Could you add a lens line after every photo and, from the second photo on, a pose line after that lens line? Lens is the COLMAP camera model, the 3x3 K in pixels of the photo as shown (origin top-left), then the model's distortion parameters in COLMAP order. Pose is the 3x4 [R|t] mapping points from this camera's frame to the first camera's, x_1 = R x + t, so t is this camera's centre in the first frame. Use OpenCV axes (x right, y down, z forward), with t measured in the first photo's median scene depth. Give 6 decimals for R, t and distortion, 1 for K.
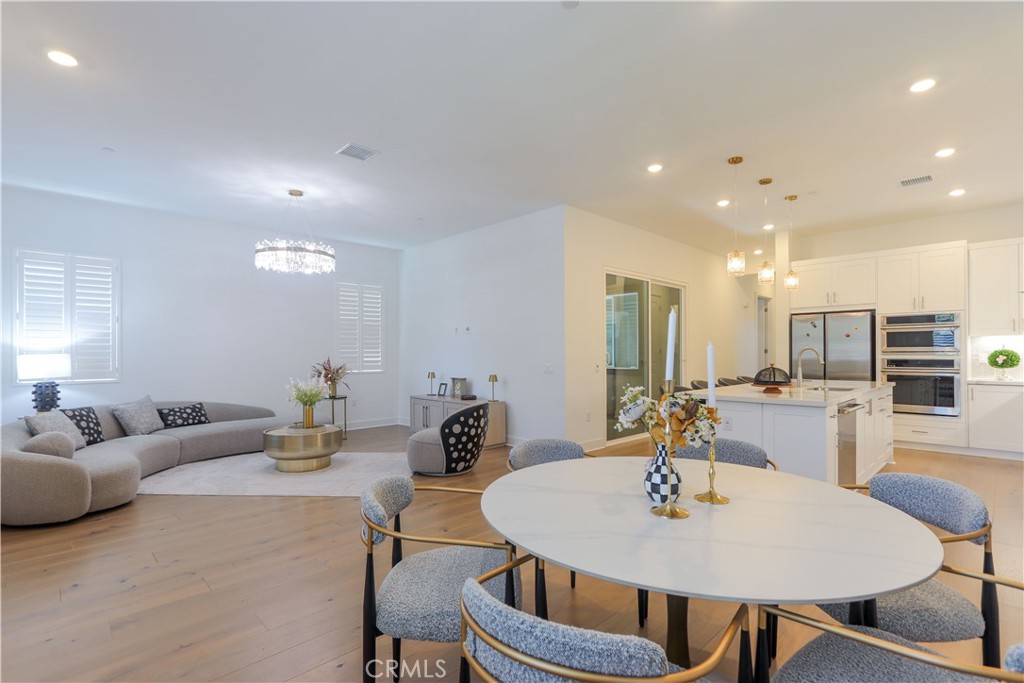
lens RADIAL K [[474.9, 0, 513.2], [0, 474.9, 347.1], [0, 0, 1]] dist [-0.003355, 0.001832]
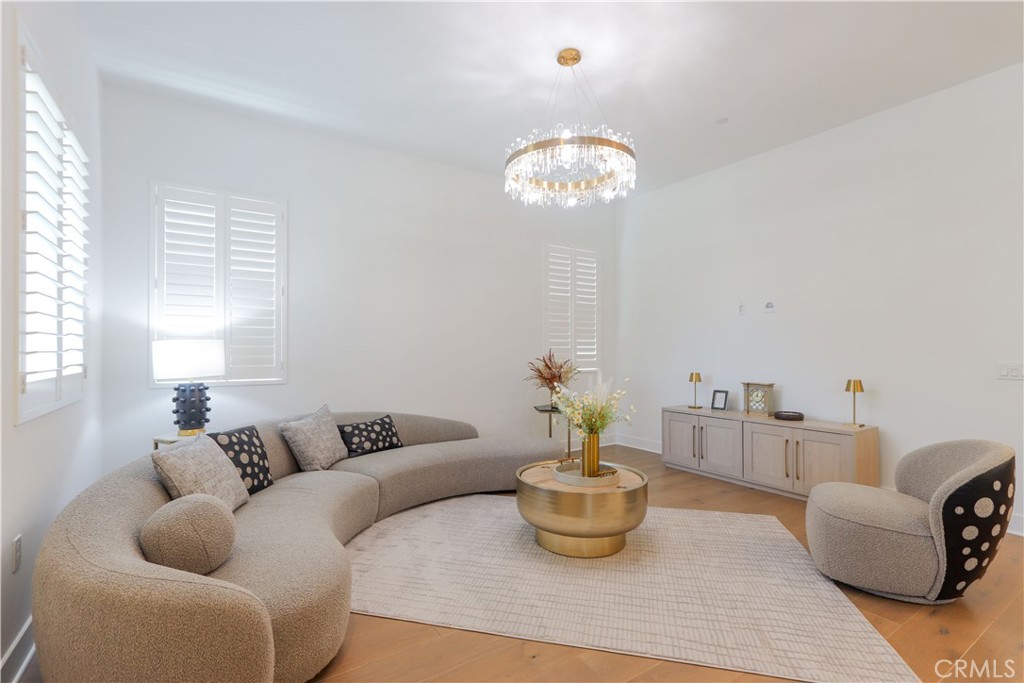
lens RADIAL K [[474.9, 0, 514.2], [0, 474.9, 342.9], [0, 0, 1]] dist [-0.003355, 0.001832]
pose [[0.981400, 0.001254, -0.191971, -0.404920], [-0.001829, 0.999994, -0.002818, 0.018721], [0.191967, 0.003117, 0.981396, 0.424258]]
